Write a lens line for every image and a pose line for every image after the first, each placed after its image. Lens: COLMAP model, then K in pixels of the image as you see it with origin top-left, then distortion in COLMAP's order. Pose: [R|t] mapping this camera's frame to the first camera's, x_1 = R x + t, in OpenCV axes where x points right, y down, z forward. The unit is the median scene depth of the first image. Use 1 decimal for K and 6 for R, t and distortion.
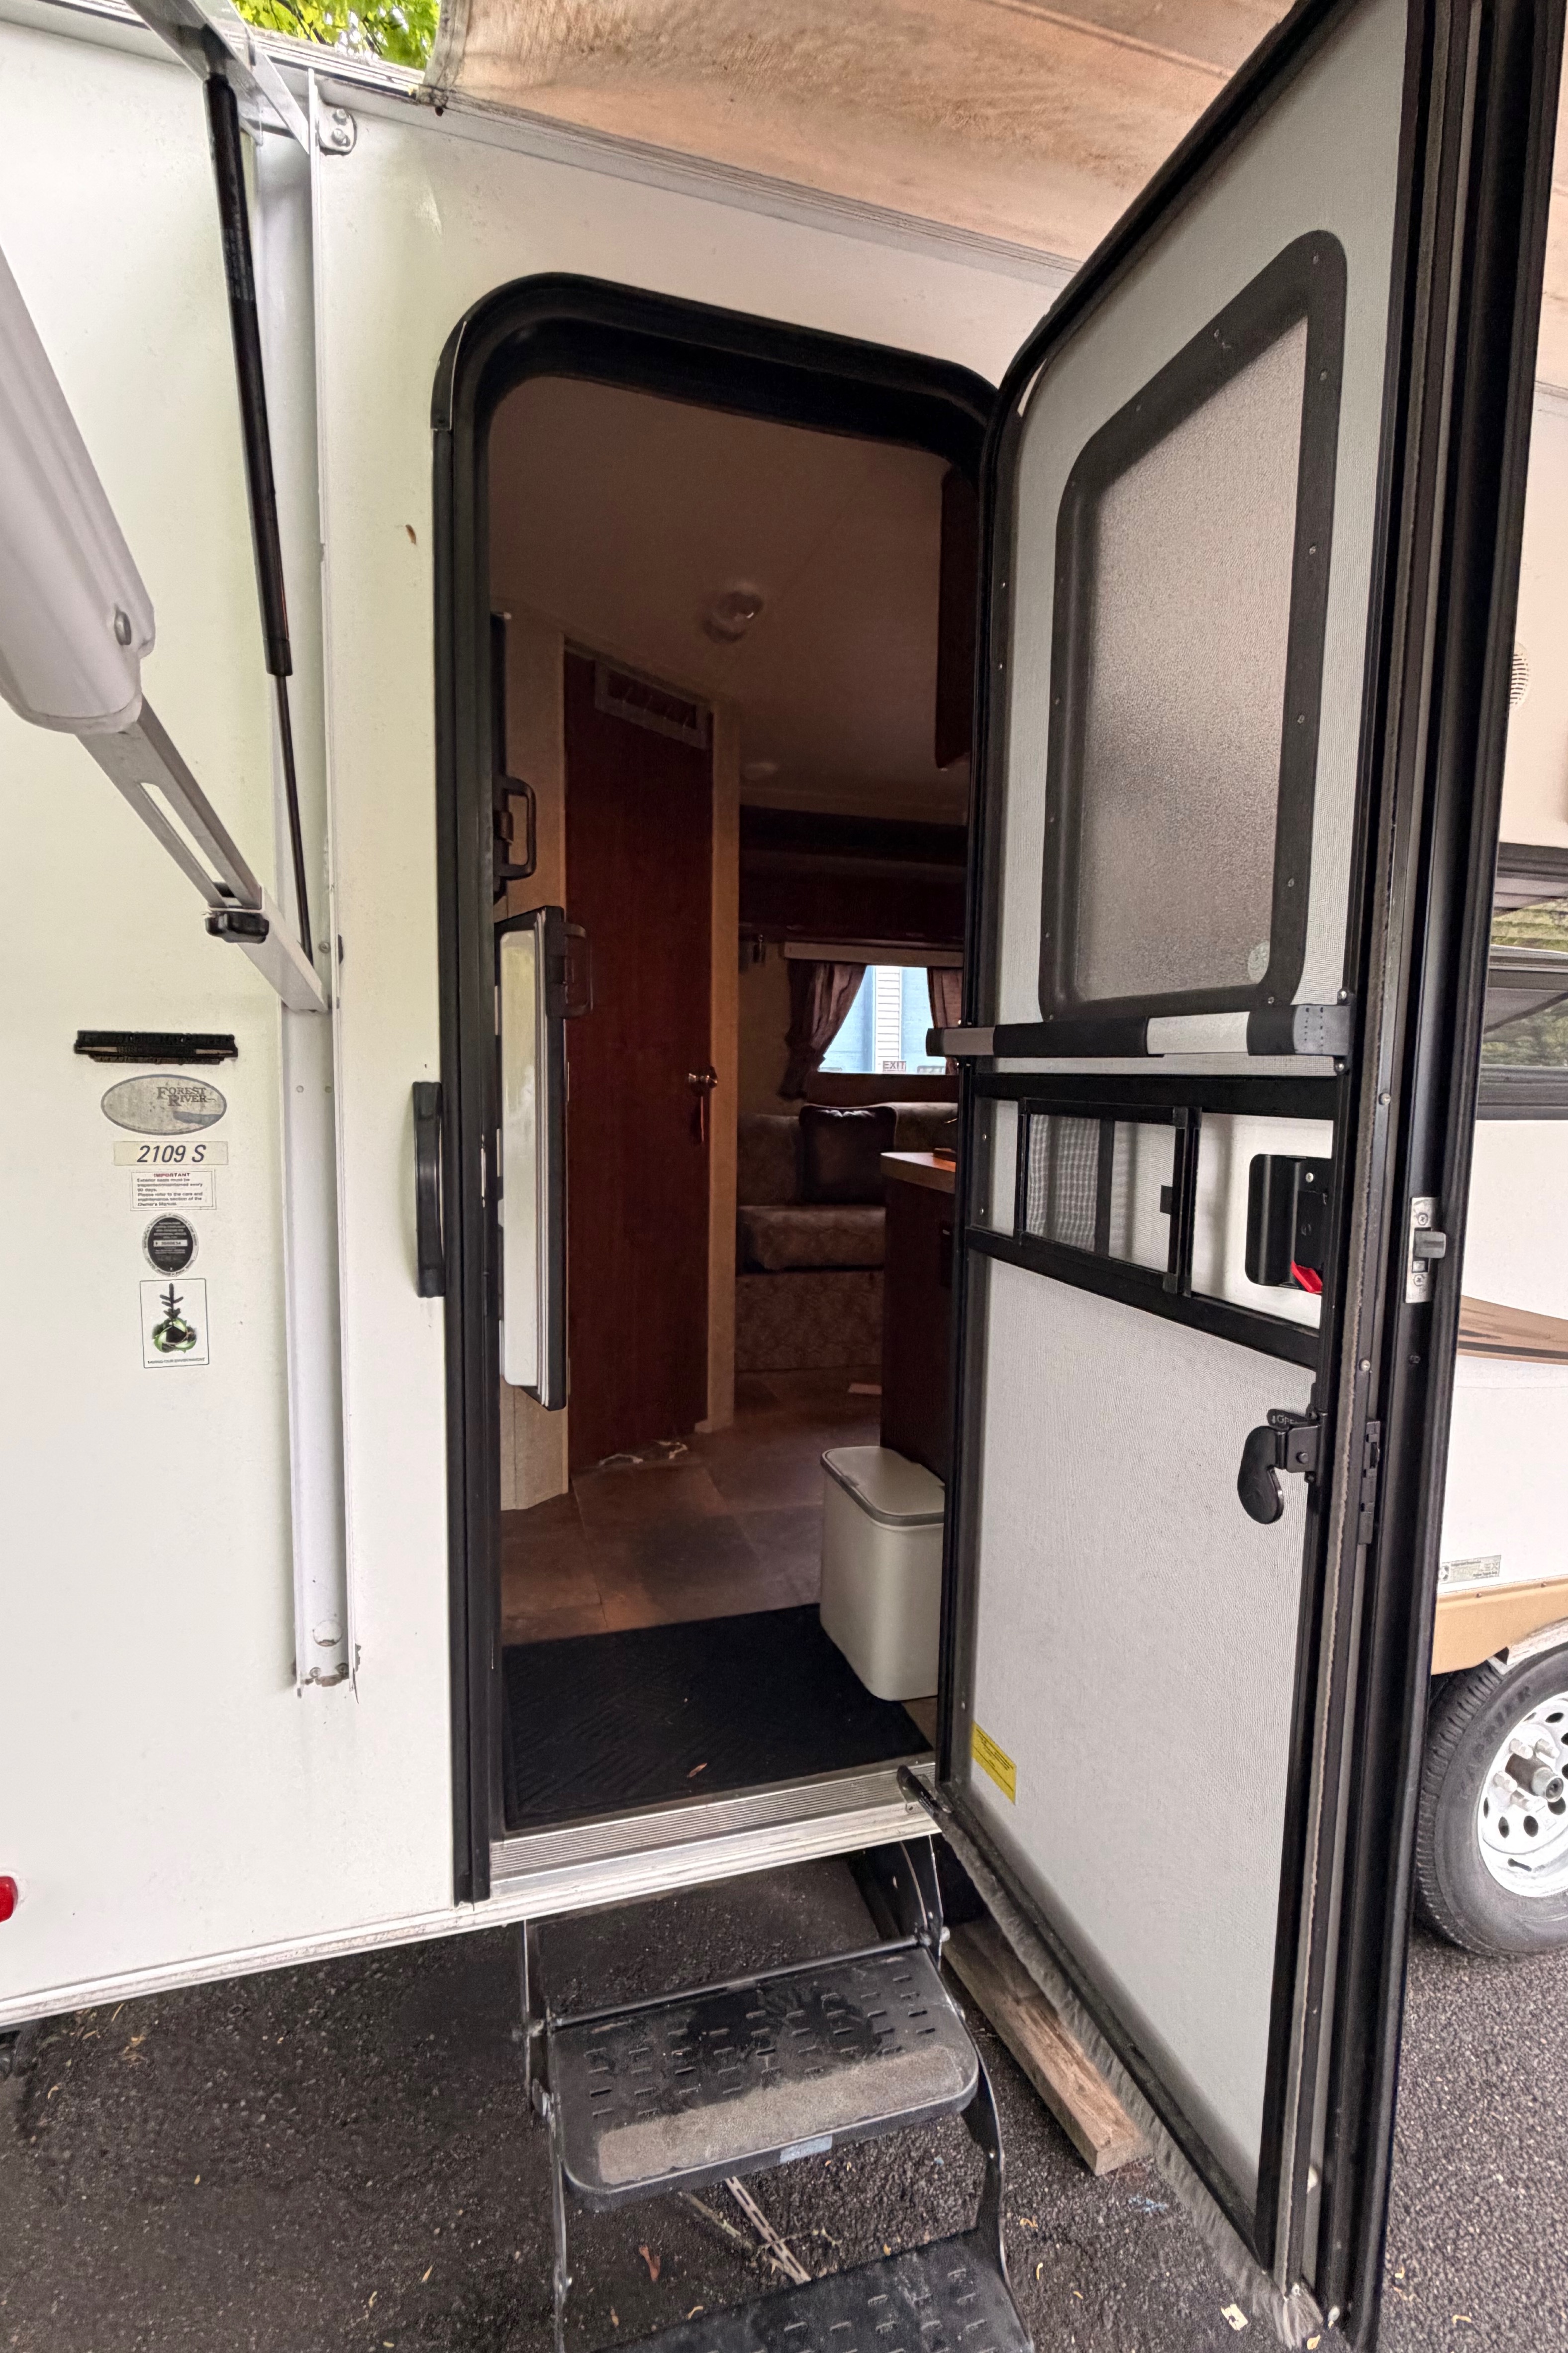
lens RADIAL K [[1195.9, 0, 784.0], [0, 1195.9, 1176.5], [0, 0, 1]] dist [0.003537, 0.001103]
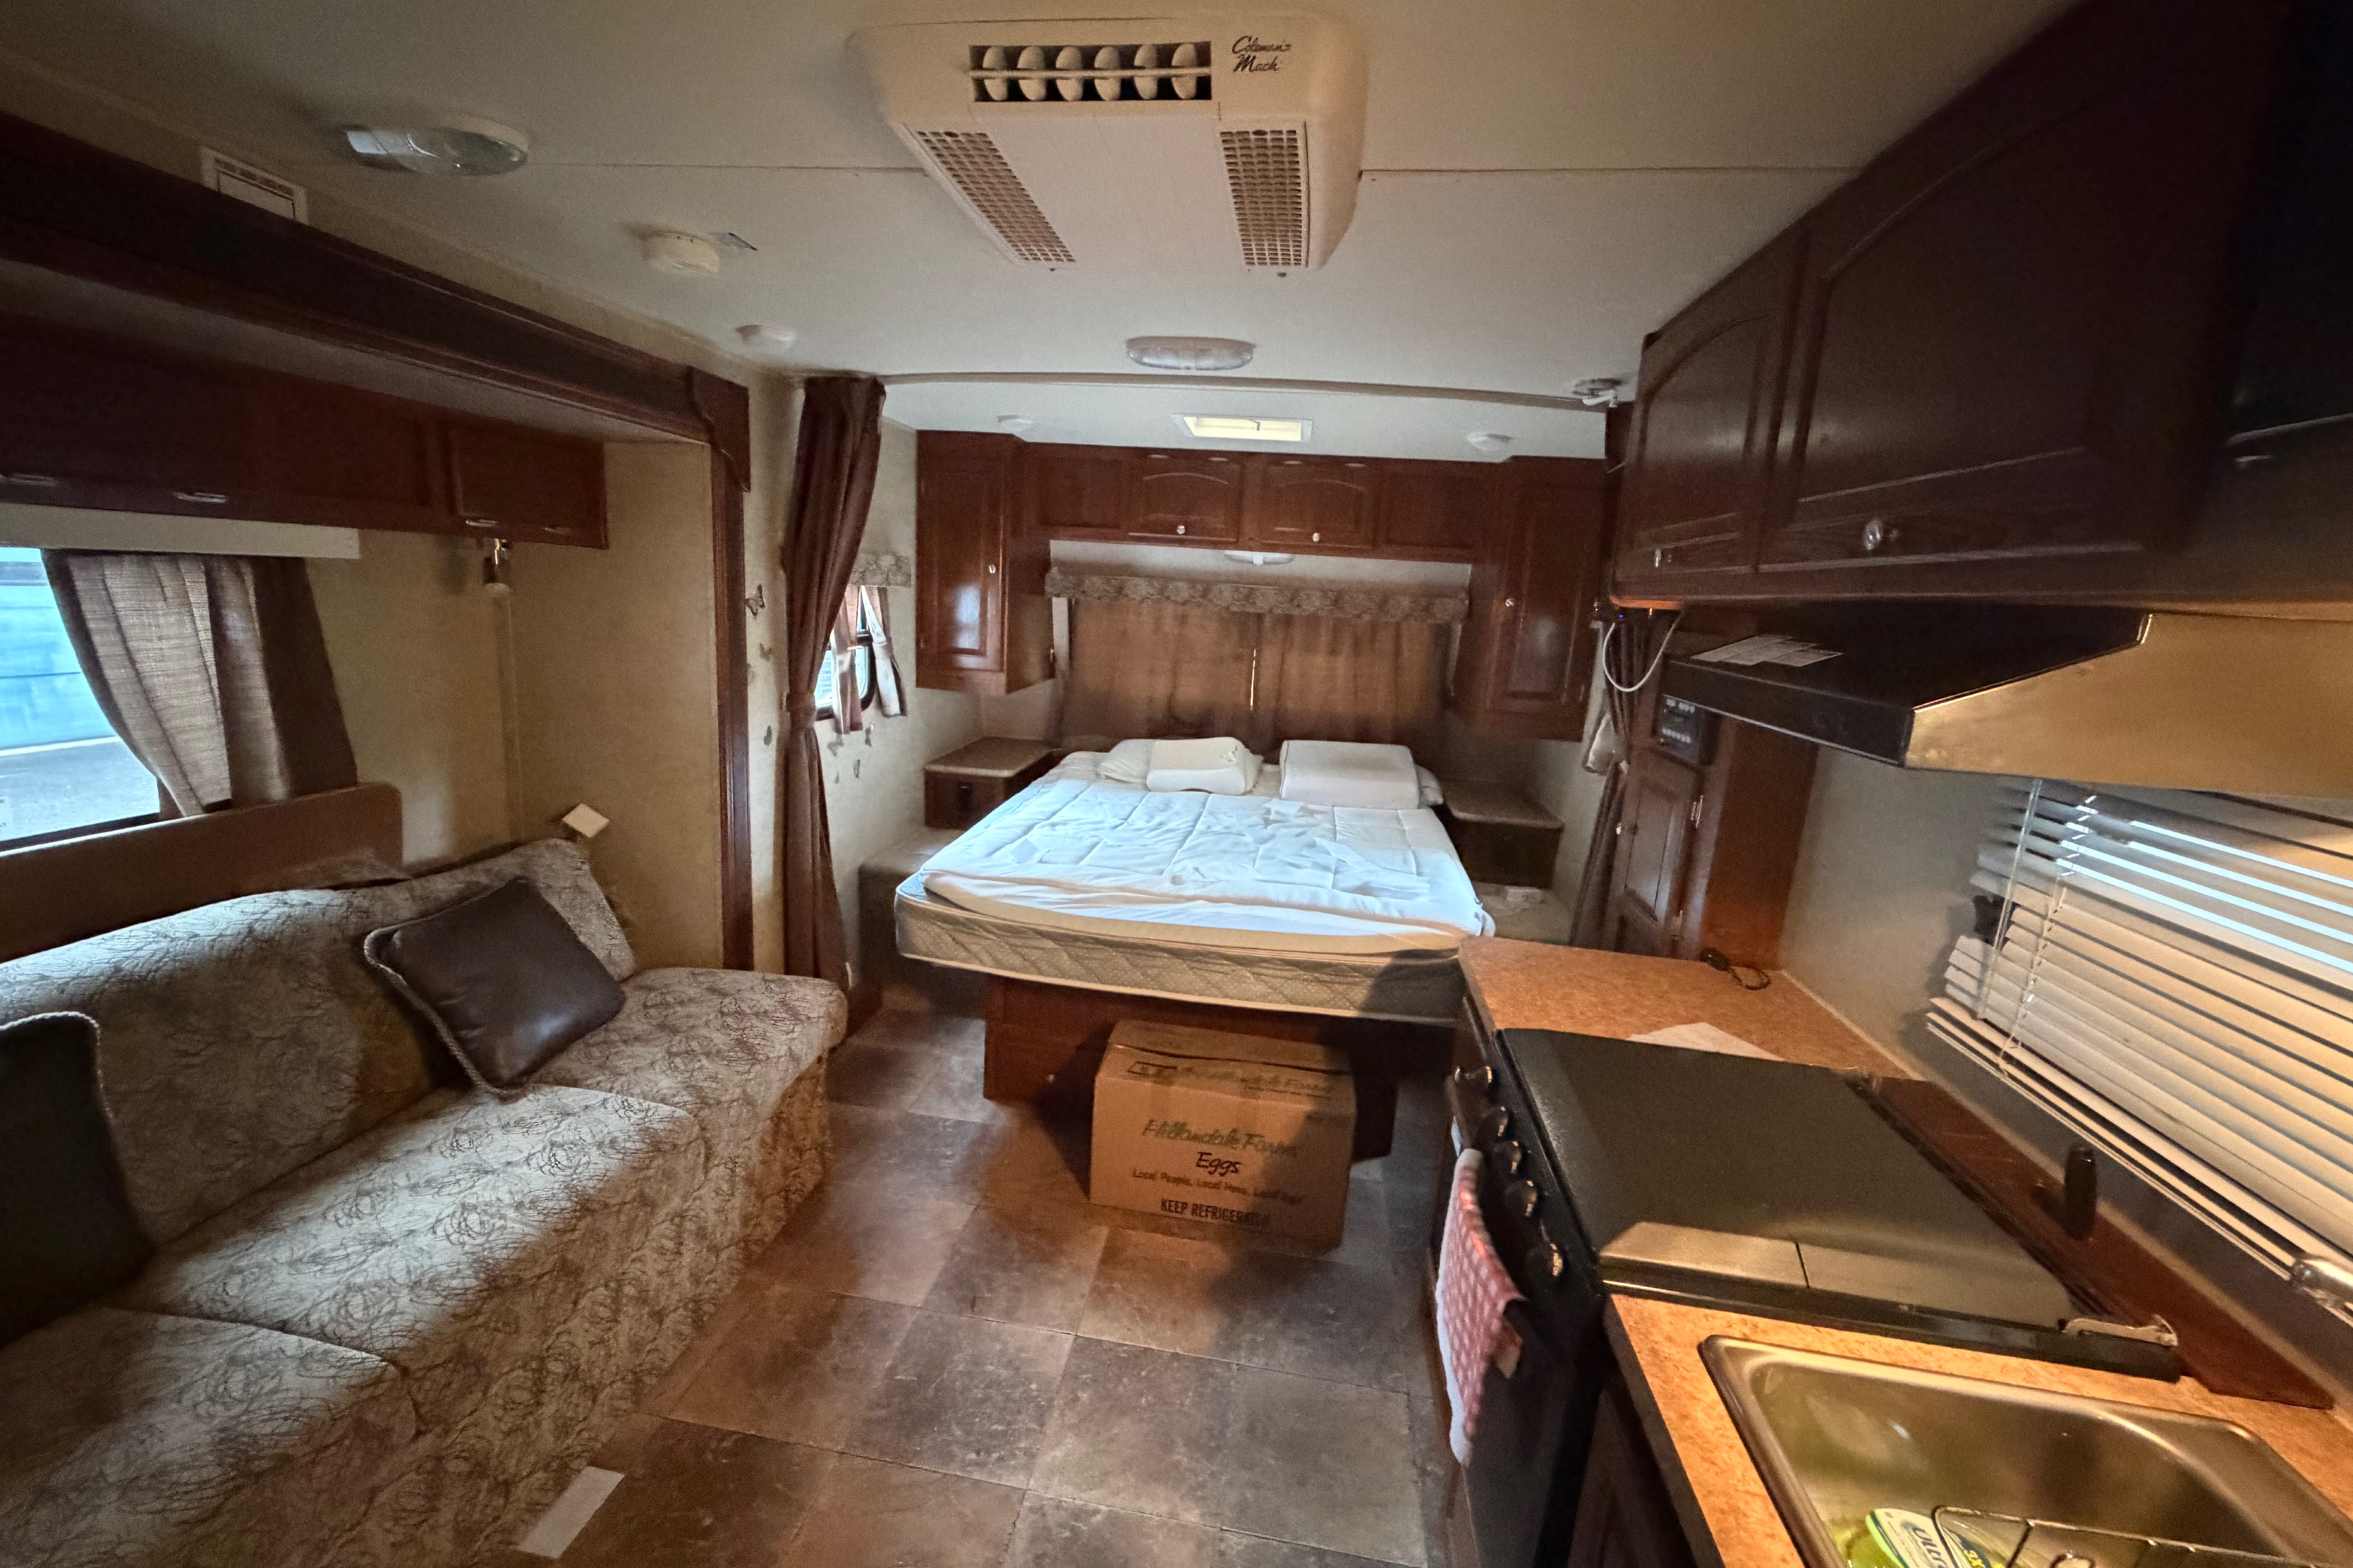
lens RADIAL K [[929.1, 0, 1176.5], [0, 929.1, 784.0], [0, 0, 1]] dist [0.000352, 0.000186]
pose [[0.415265, -0.170177, 0.893641, -0.005737], [0.015713, 0.983542, 0.179995, -0.195665], [-0.909565, -0.060704, 0.411105, 0.725315]]
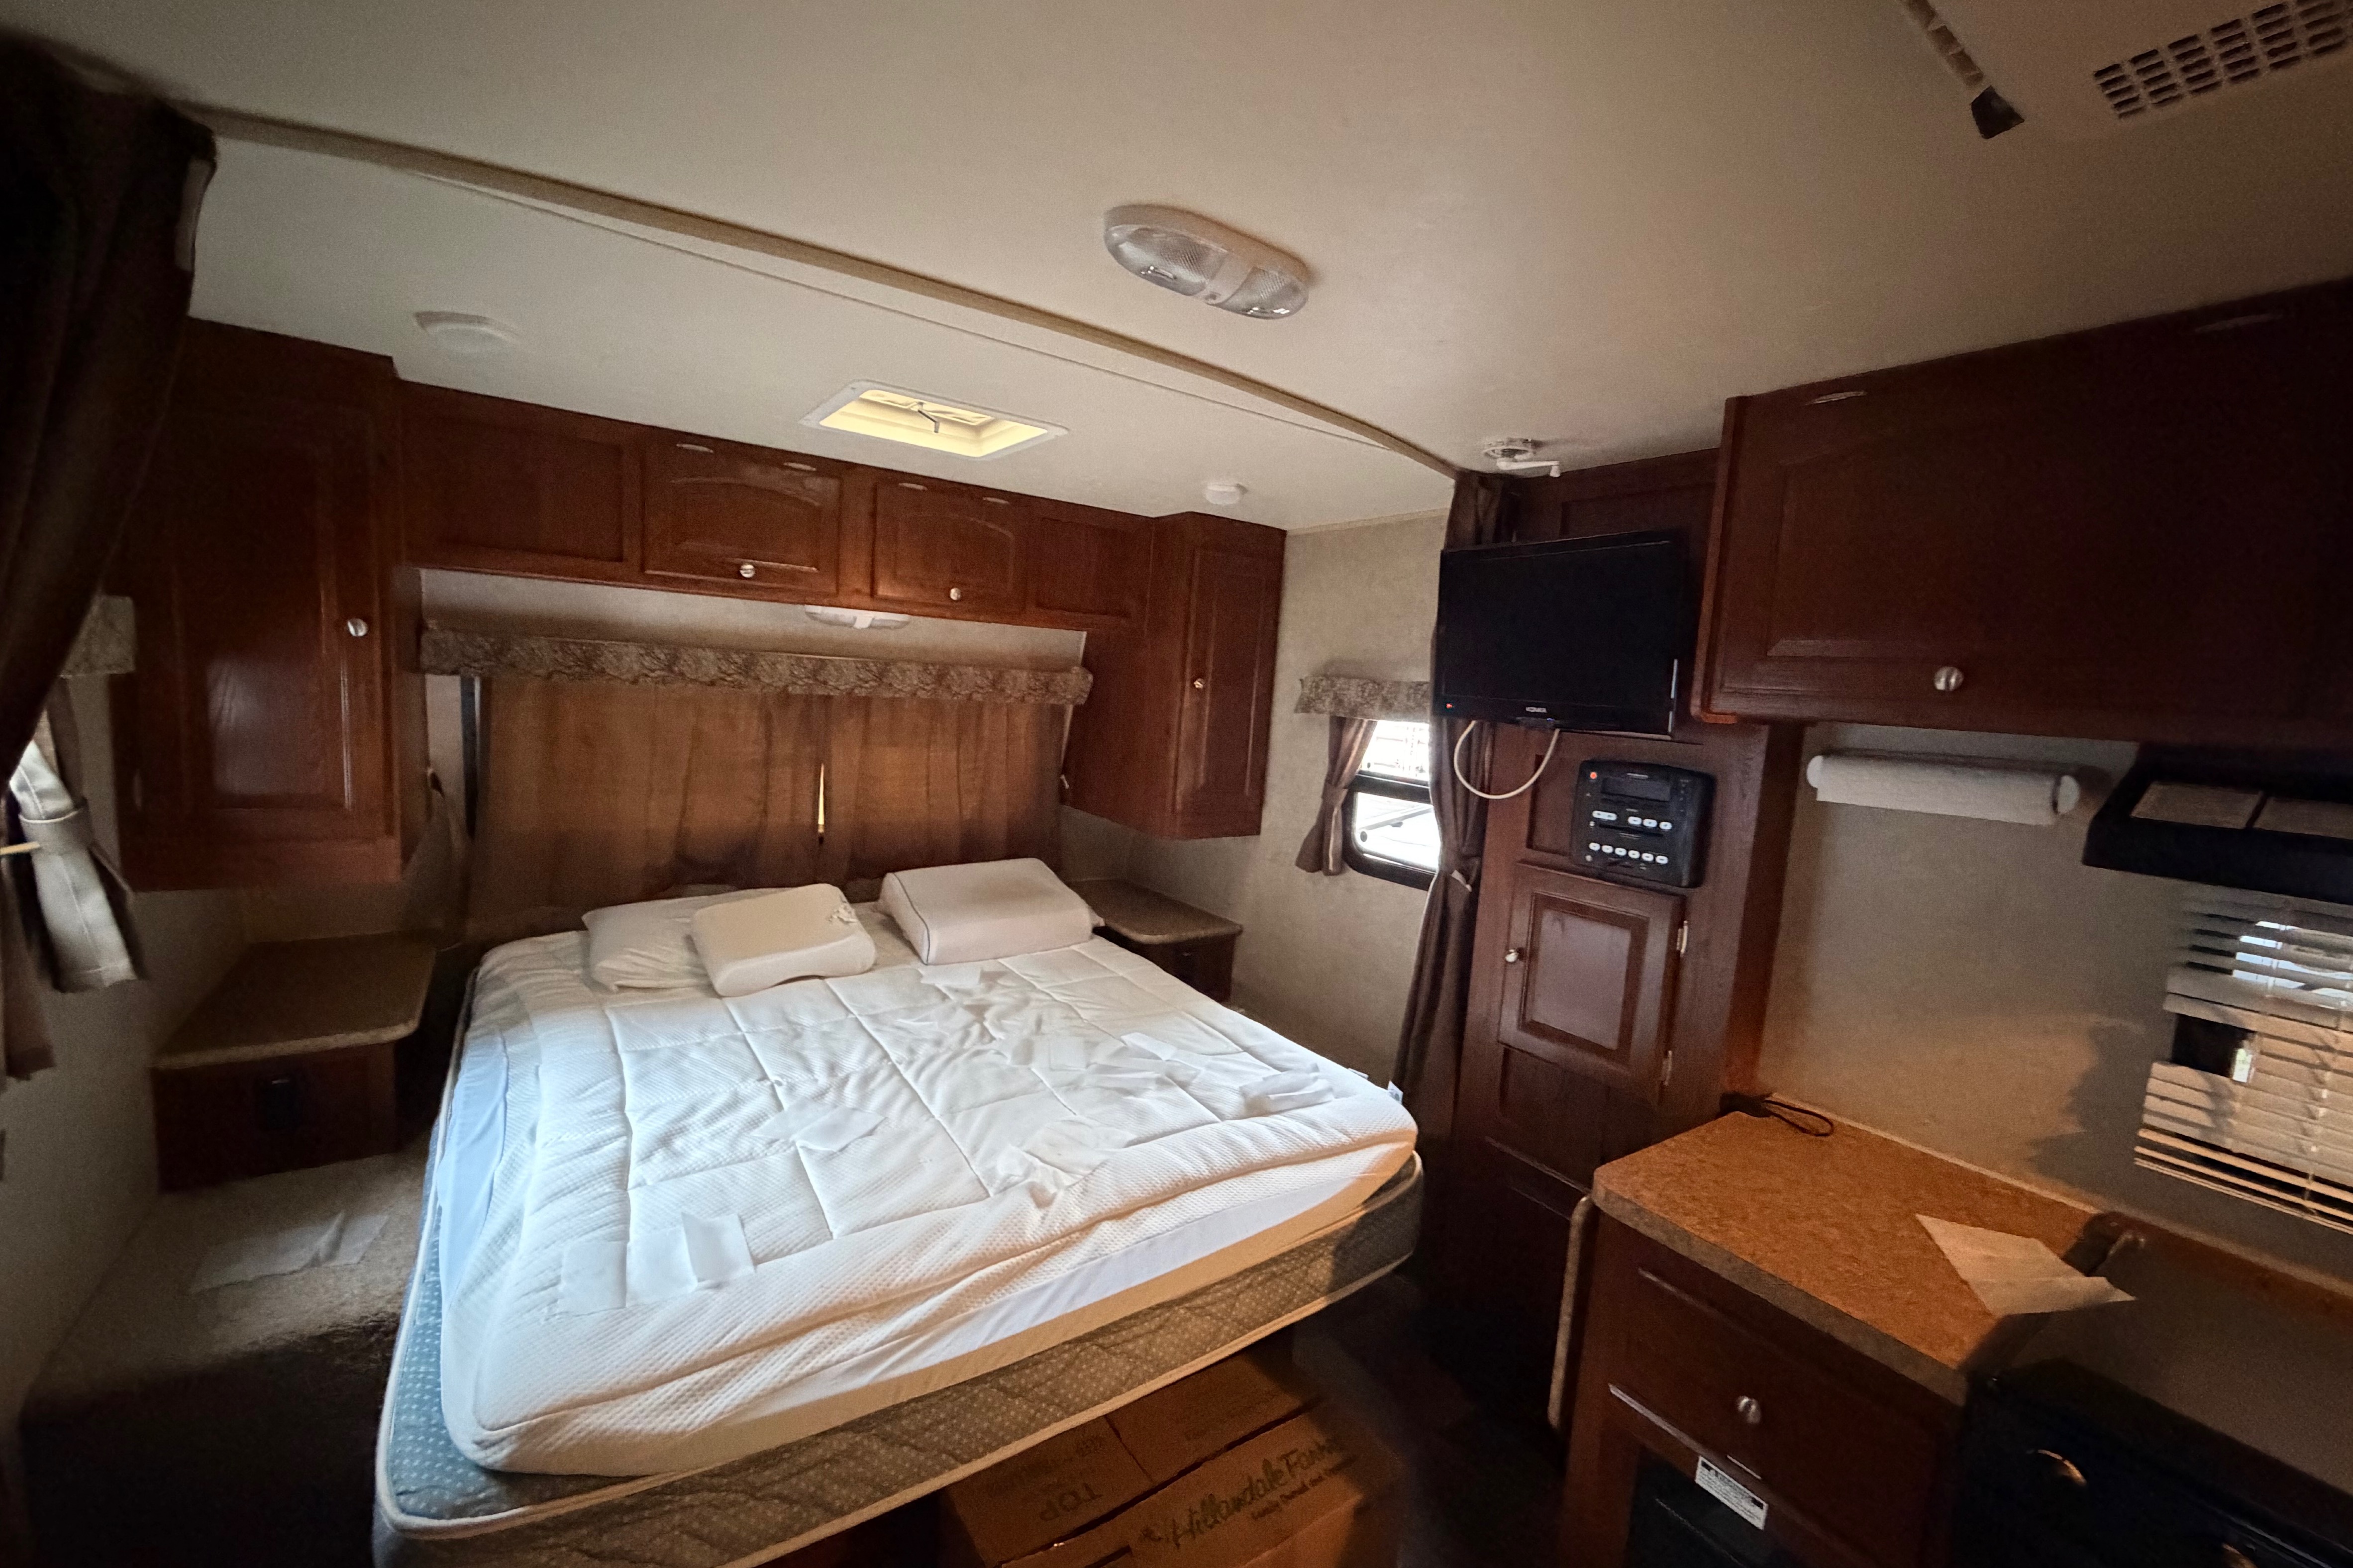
lens RADIAL K [[937.1, 0, 1176.5], [0, 937.1, 784.0], [0, 0, 1]] dist [0.001144, 0.000412]
pose [[-0.308614, -0.134496, 0.941631, 0.213787], [0.010209, 0.989427, 0.144669, -0.227602], [-0.951133, 0.054260, -0.303978, 1.034180]]
